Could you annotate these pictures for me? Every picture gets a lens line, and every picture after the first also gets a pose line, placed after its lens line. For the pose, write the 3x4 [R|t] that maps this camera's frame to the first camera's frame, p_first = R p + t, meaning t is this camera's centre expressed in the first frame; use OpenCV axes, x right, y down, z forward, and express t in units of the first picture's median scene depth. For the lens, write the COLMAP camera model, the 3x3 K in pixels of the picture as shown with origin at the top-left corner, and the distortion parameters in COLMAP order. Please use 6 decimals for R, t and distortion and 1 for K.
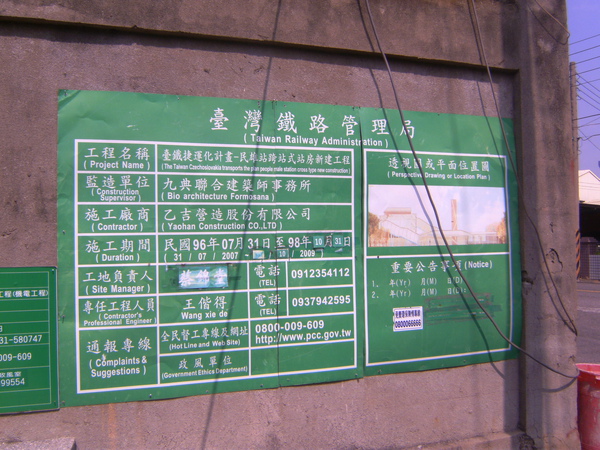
lens RADIAL K [[556.7, 0, 300.7], [0, 556.7, 237.2], [0, 0, 1]] dist [-0.089753, -0.002211]
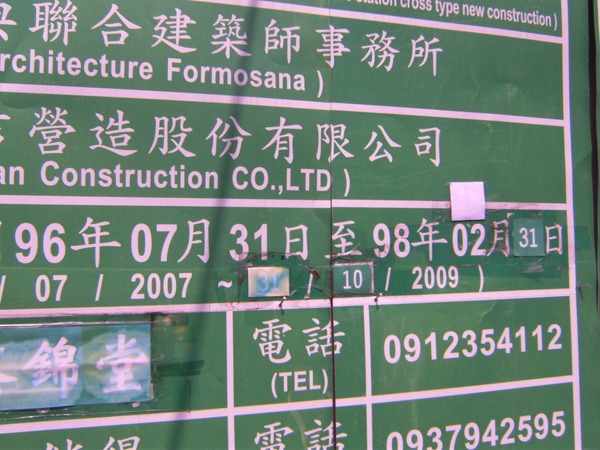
lens RADIAL K [[556.7, 0, 300.7], [0, 556.7, 237.2], [0, 0, 1]] dist [-0.089753, -0.002211]
pose [[0.996775, -0.001017, -0.080240, -0.036907], [-0.001766, 0.999400, -0.034598, 0.018278], [0.080227, 0.034628, 0.996175, 0.718225]]
